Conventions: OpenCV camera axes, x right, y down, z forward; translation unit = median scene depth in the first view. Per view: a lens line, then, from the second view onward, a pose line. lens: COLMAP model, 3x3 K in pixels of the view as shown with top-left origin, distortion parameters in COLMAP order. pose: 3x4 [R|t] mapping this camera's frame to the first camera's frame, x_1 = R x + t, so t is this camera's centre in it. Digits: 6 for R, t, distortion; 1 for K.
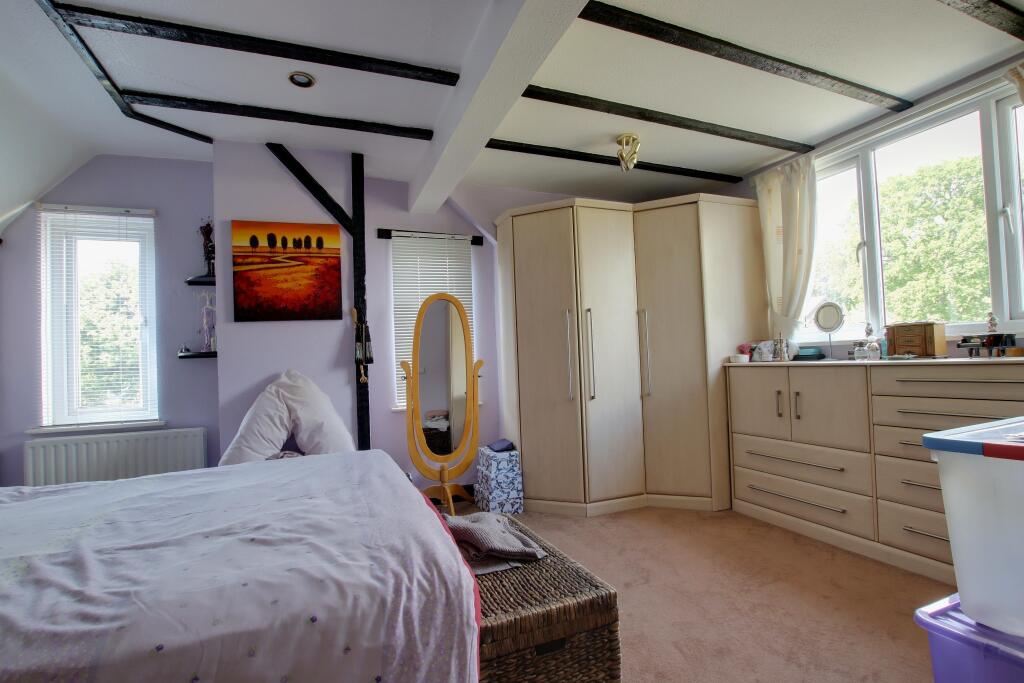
lens RADIAL K [[484.1, 0, 514.3], [0, 484.1, 351.8], [0, 0, 1]] dist [-0.030334, -0.000398]
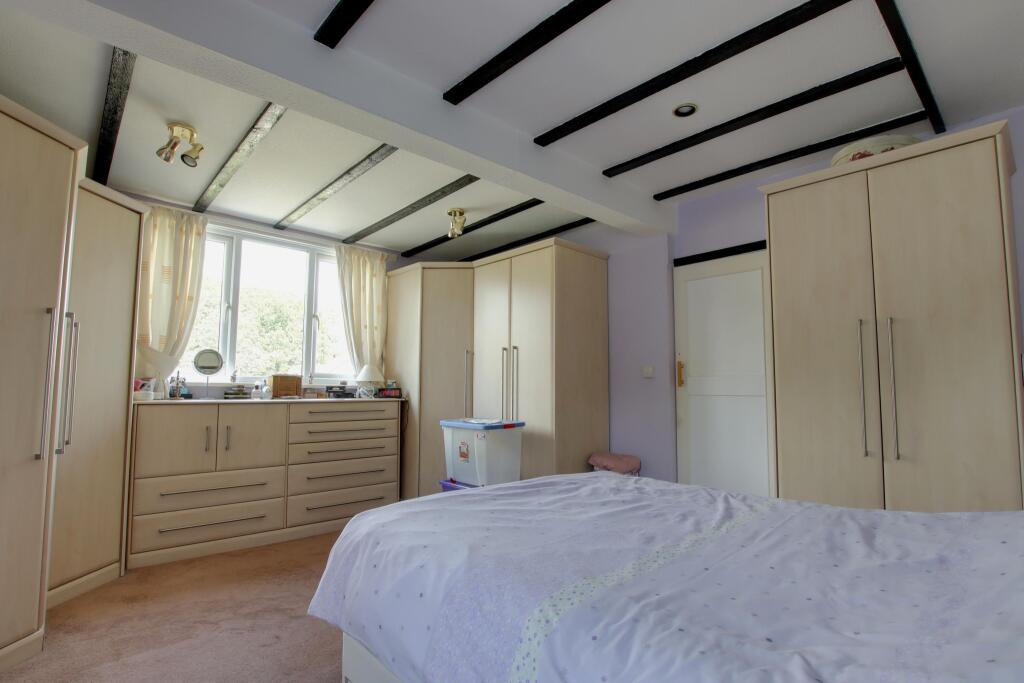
lens RADIAL K [[484.1, 0, 514.3], [0, 484.1, 351.8], [0, 0, 1]] dist [-0.030334, -0.000398]
pose [[-0.361754, 0.109881, 0.925775, -0.707575], [-0.008578, 0.992595, -0.121164, 0.038375], [-0.932234, -0.051773, -0.358133, 0.742712]]
